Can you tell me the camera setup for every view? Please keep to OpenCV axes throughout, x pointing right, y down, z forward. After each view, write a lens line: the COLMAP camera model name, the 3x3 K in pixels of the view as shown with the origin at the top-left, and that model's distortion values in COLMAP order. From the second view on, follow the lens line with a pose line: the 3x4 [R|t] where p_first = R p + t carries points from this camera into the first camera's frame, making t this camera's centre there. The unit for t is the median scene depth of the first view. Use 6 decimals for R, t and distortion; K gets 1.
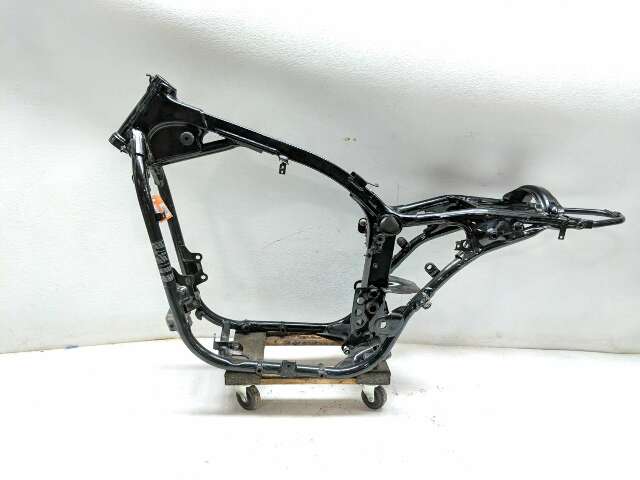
lens RADIAL K [[525.1, 0, 320.1], [0, 525.1, 244.1], [0, 0, 1]] dist [0.073679, -0.181748]
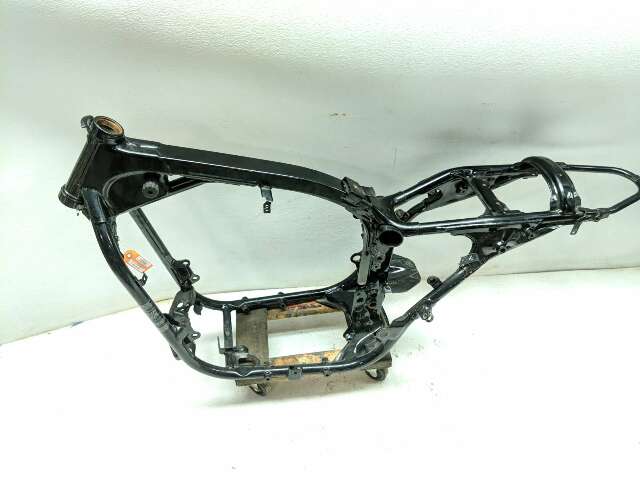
lens RADIAL K [[525.1, 0, 320.1], [0, 525.1, 244.1], [0, 0, 1]] dist [0.073679, -0.181748]
pose [[0.996234, -0.086653, 0.002862, 0.008296], [0.075823, 0.886783, 0.455924, -0.442441], [-0.042045, -0.453990, 0.890014, 0.174948]]
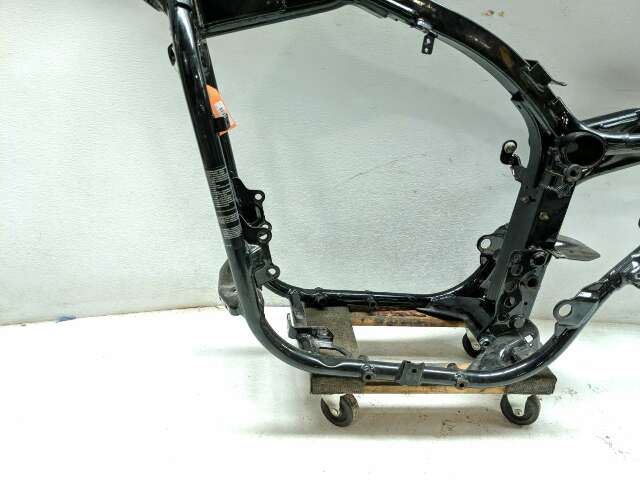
lens RADIAL K [[517.1, 0, 312.3], [0, 517.1, 255.2], [0, 0, 1]] dist [0.085565, -0.163900]
pose [[0.999463, 0.018763, 0.026872, -0.192359], [-0.022347, 0.989899, 0.139999, 0.005685], [-0.023973, -0.140525, 0.989787, 0.373659]]
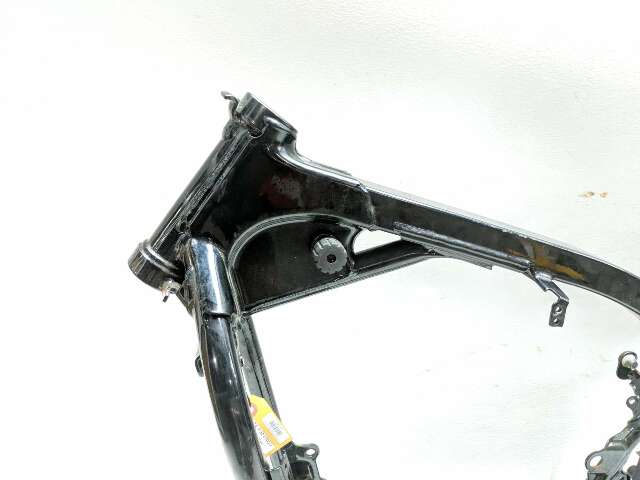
lens RADIAL K [[525.1, 0, 320.1], [0, 525.1, 244.1], [0, 0, 1]] dist [0.073679, -0.181748]
pose [[0.998991, -0.035263, 0.027802, -0.244321], [0.033572, 0.997686, 0.059131, -0.209819], [-0.029823, -0.058138, 0.997863, 0.549196]]
